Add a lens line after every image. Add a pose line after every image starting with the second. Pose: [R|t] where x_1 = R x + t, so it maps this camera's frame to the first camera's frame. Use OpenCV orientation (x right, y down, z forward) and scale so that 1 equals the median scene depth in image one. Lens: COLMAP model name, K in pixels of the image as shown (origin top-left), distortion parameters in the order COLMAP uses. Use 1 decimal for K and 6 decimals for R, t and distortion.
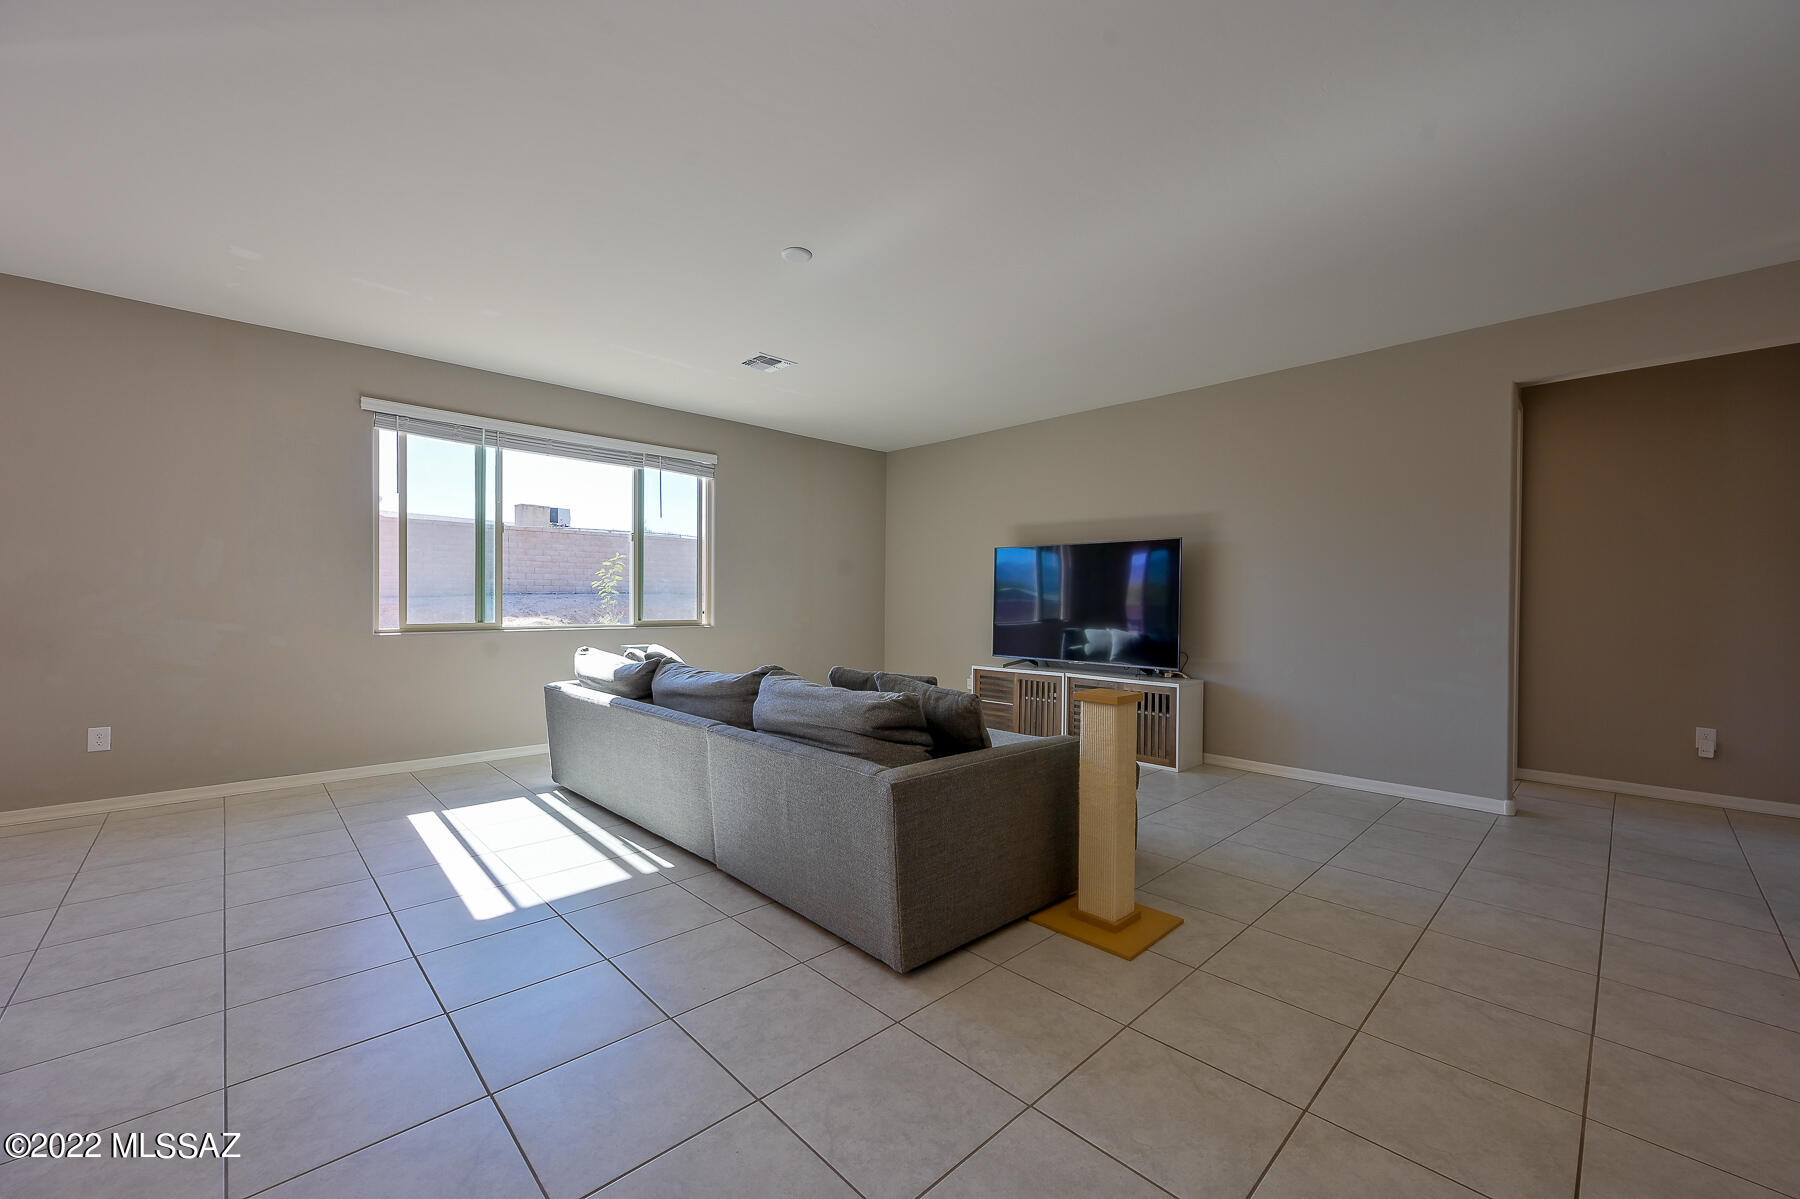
lens RADIAL K [[706.9, 0, 908.5], [0, 706.9, 609.6], [0, 0, 1]] dist [-0.000684, 0.000335]
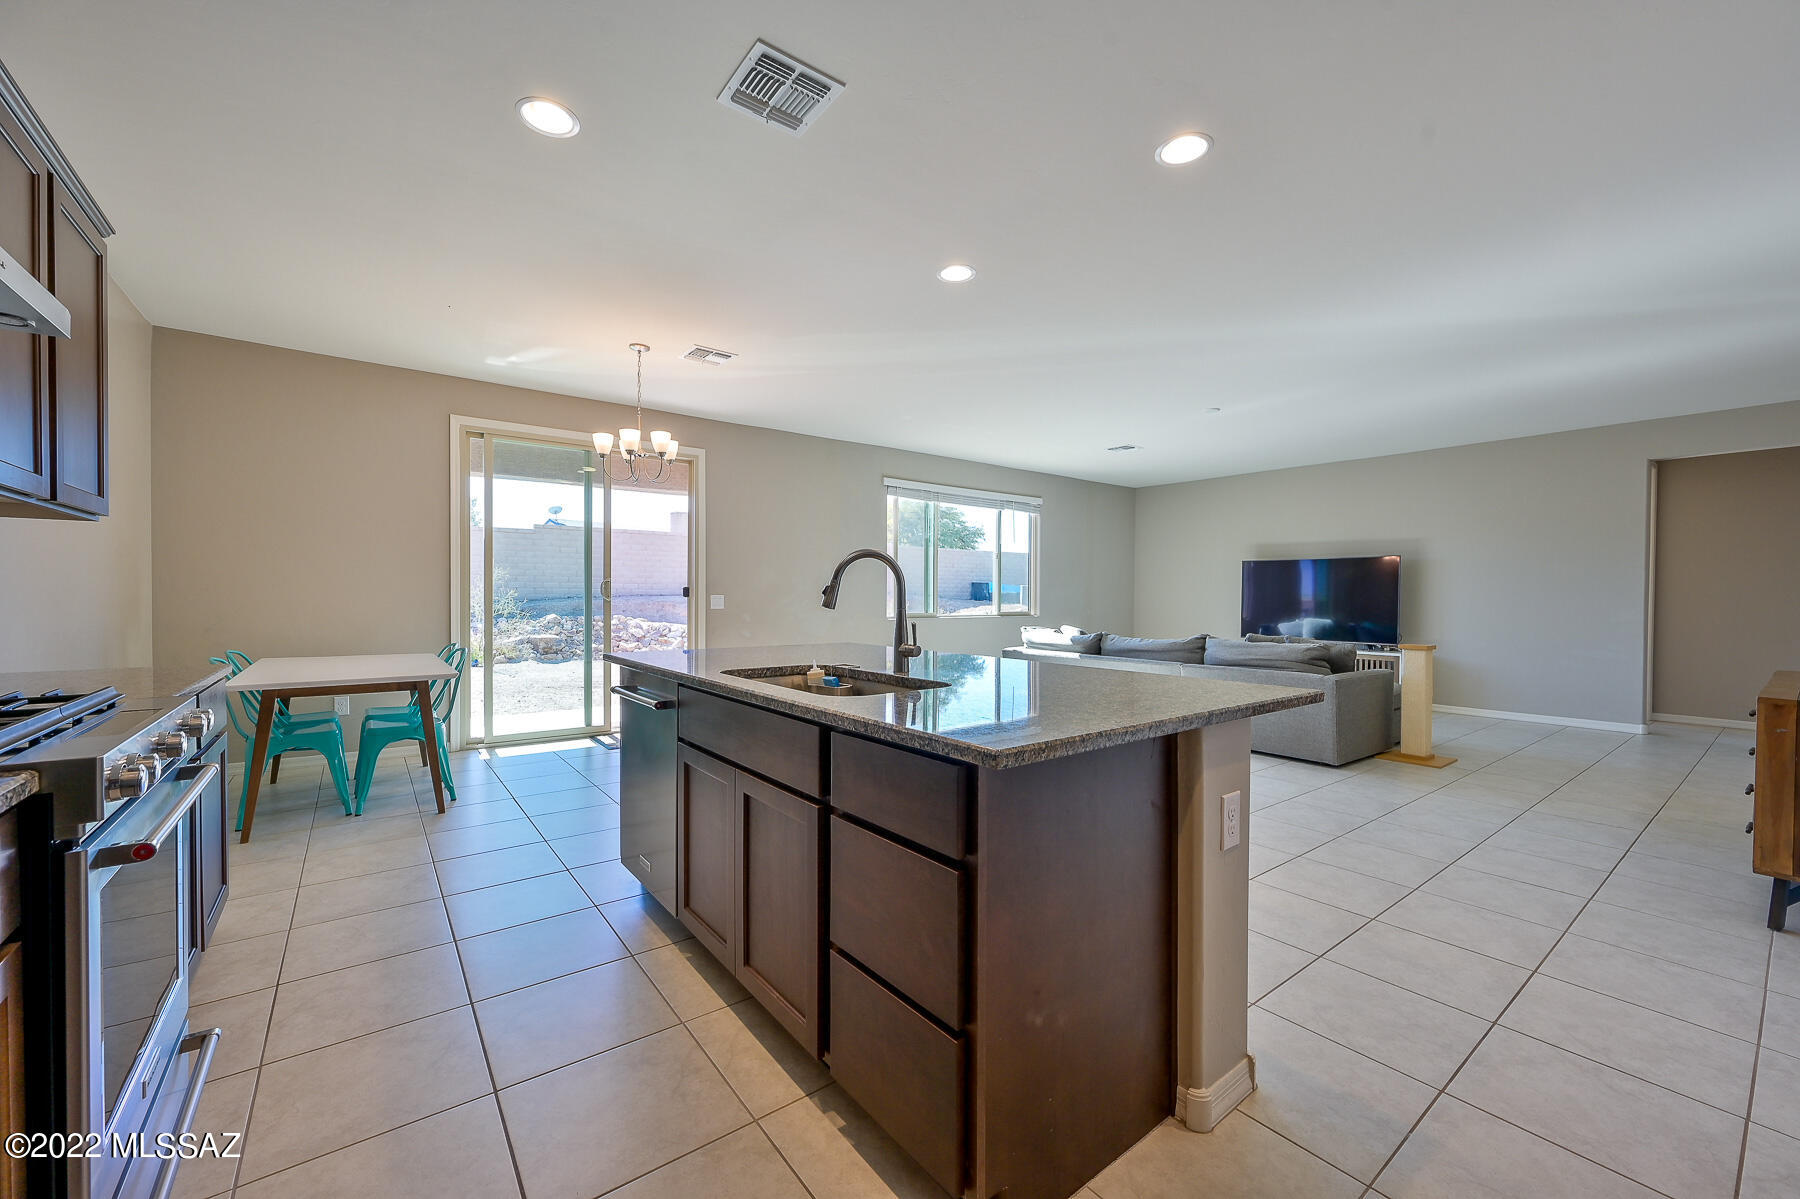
lens RADIAL K [[706.9, 0, 908.7], [0, 706.9, 602.3], [0, 0, 1]] dist [-0.000684, 0.000335]
pose [[0.993535, -0.000815, -0.113526, -0.474648], [0.000108, 0.999981, -0.006238, 0.004944], [0.113529, 0.006186, 0.993515, -0.596064]]
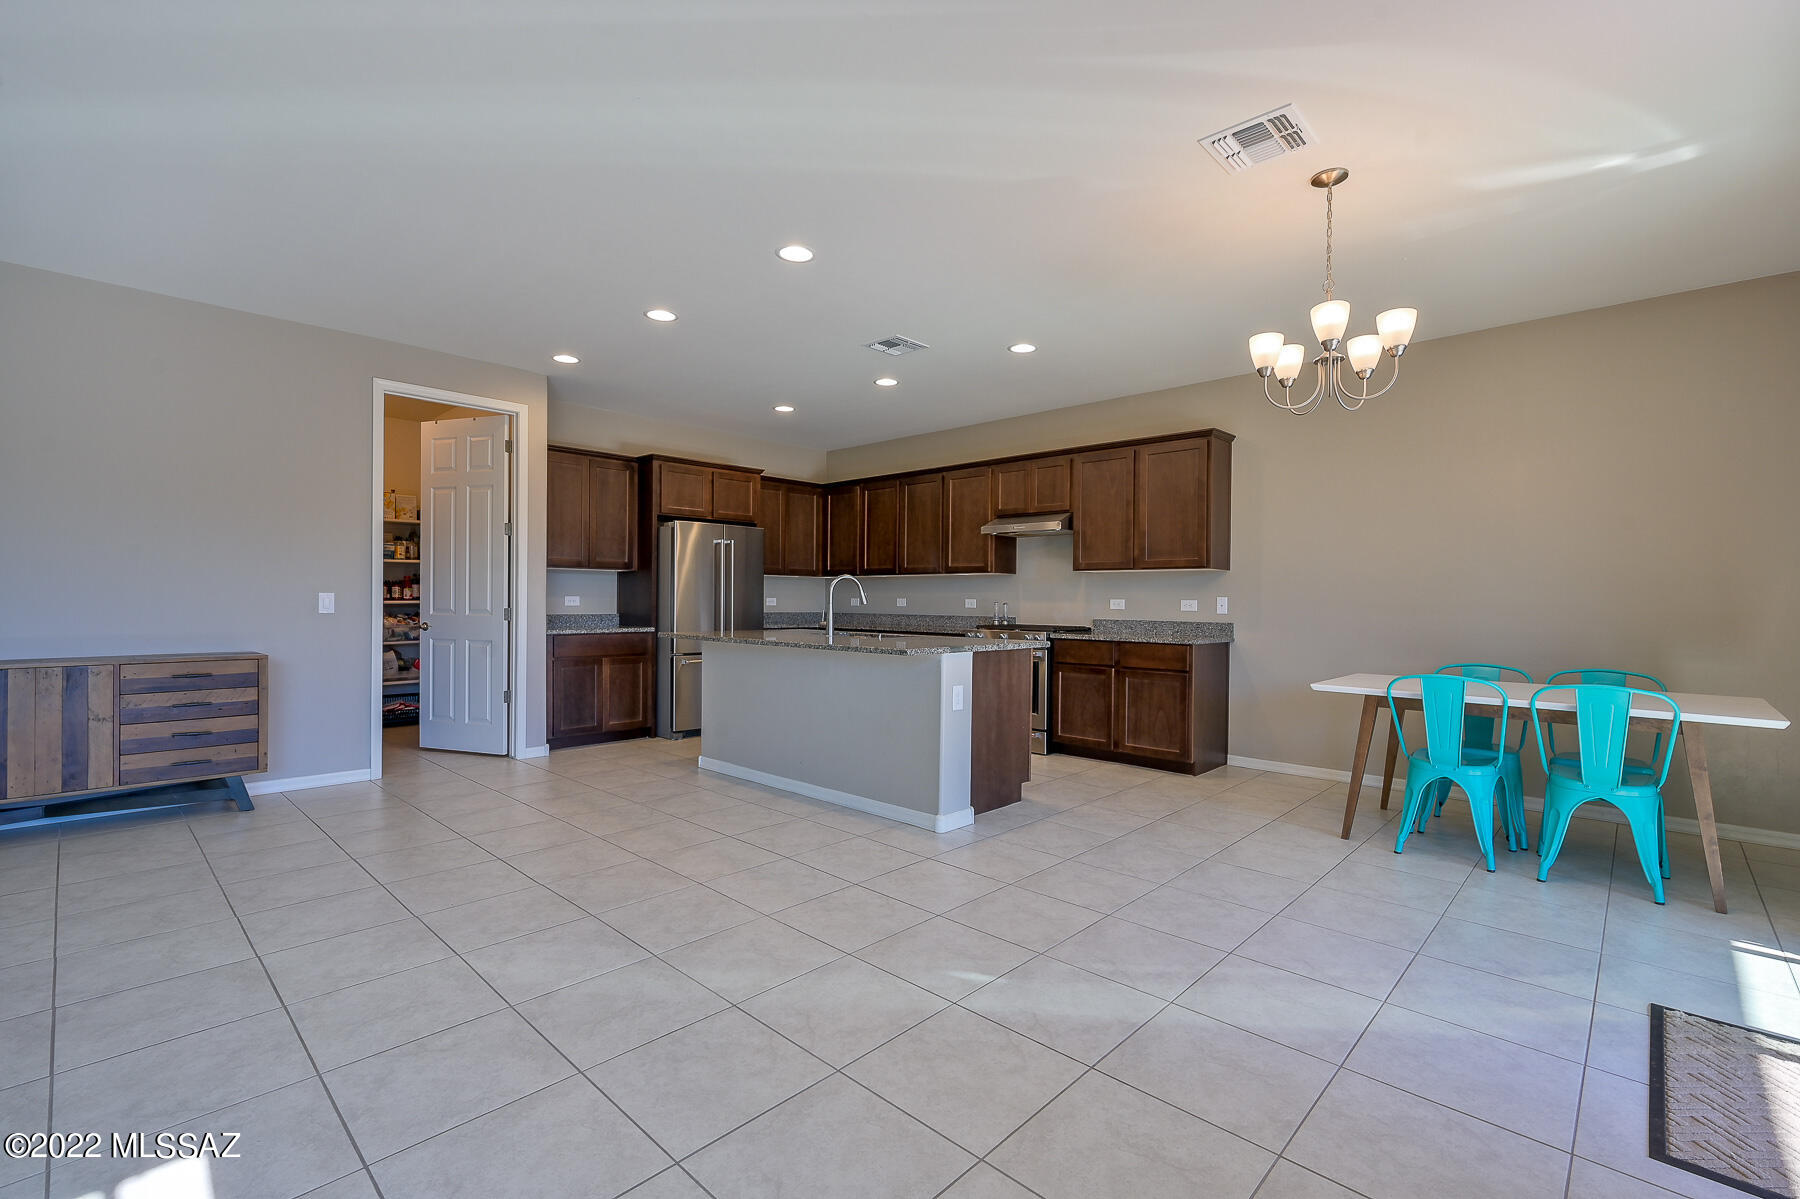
lens RADIAL K [[785.2, 0, 905.9], [0, 785.2, 606.3], [0, 0, 1]] dist [-0.004497, 0.001026]
pose [[-0.998976, -0.016716, -0.042040, -0.583392], [-0.017669, 0.999593, 0.022395, -0.014889], [0.041649, 0.023115, -0.998865, 0.850377]]
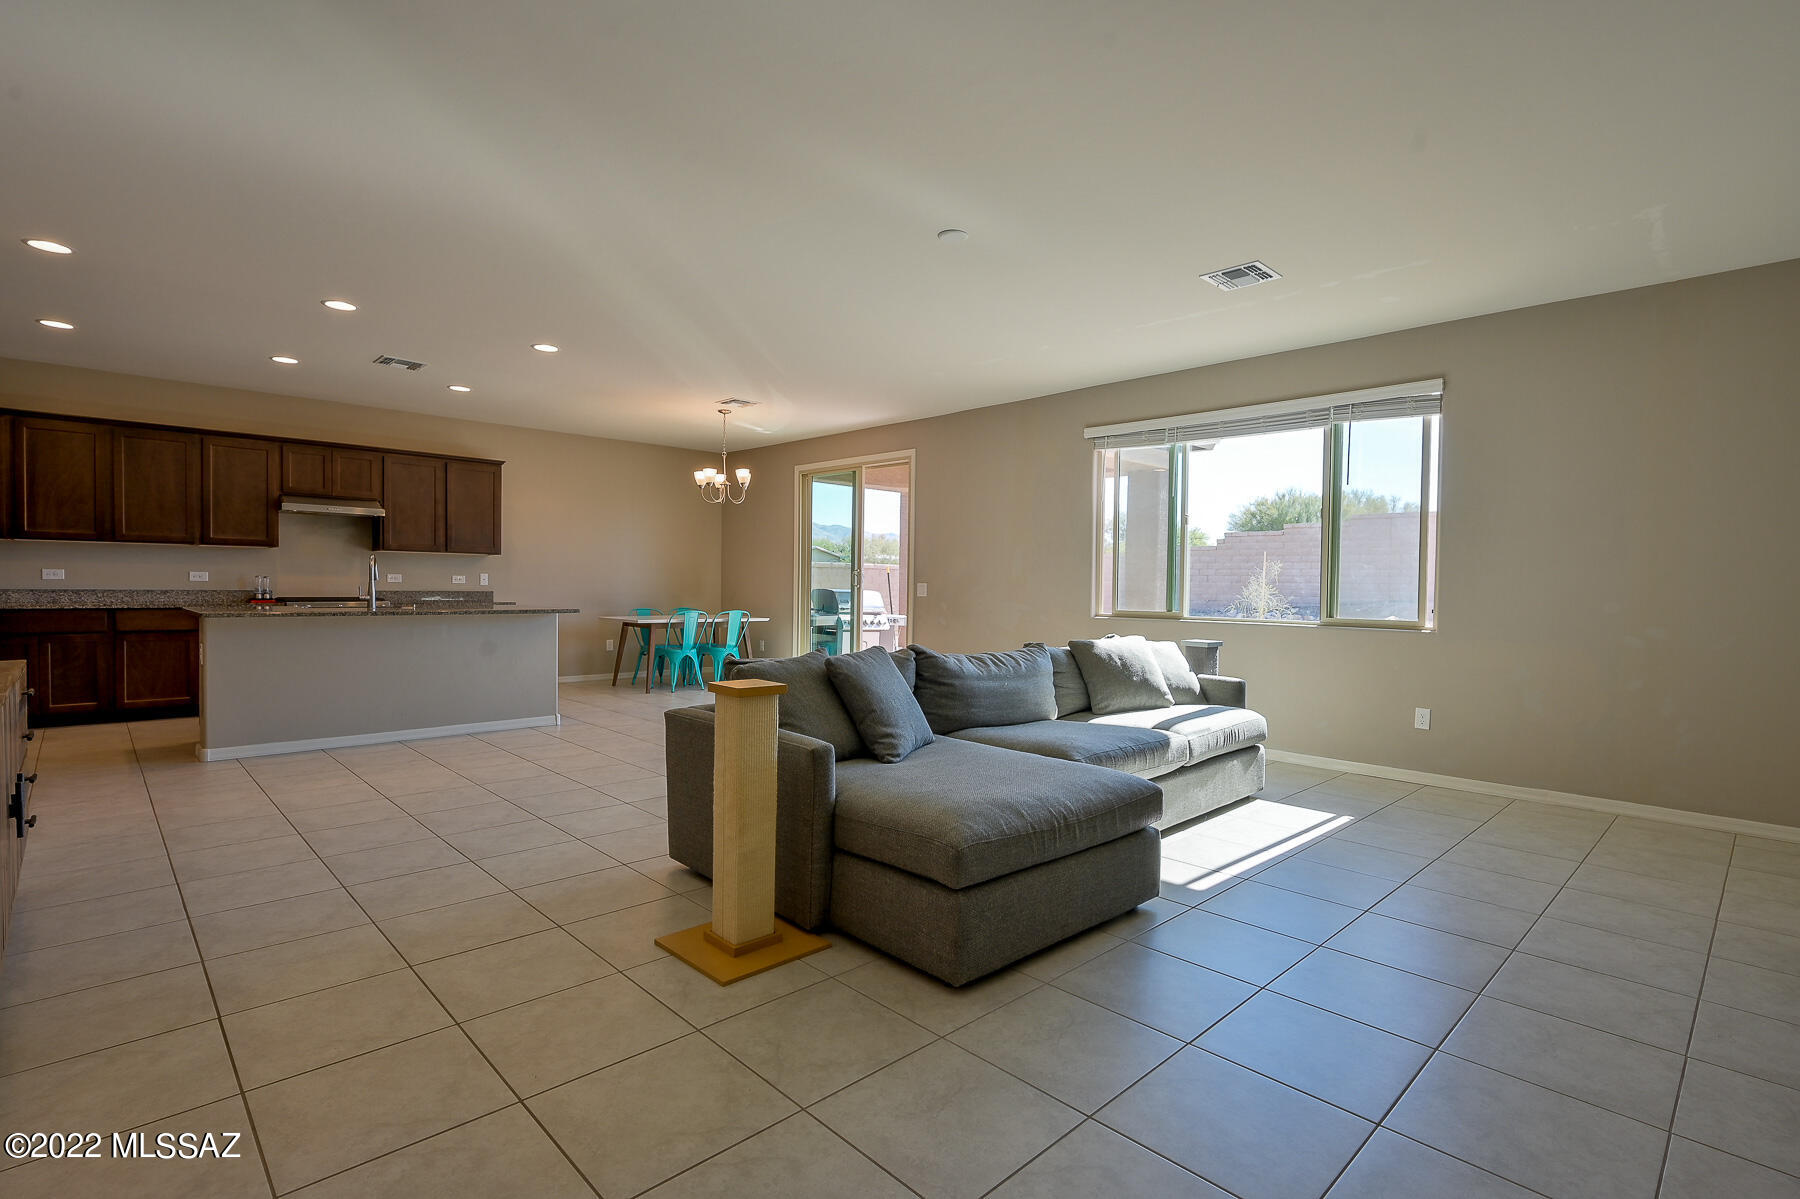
lens RADIAL K [[849.8, 0, 894.8], [0, 849.8, 605.7], [0, 0, 1]] dist [0.004783, -0.003470]
pose [[-0.008432, 0.018053, -0.999801, 0.685740], [-0.030051, 0.999381, 0.018299, -0.002101], [0.999513, 0.030199, -0.007885, 0.613297]]
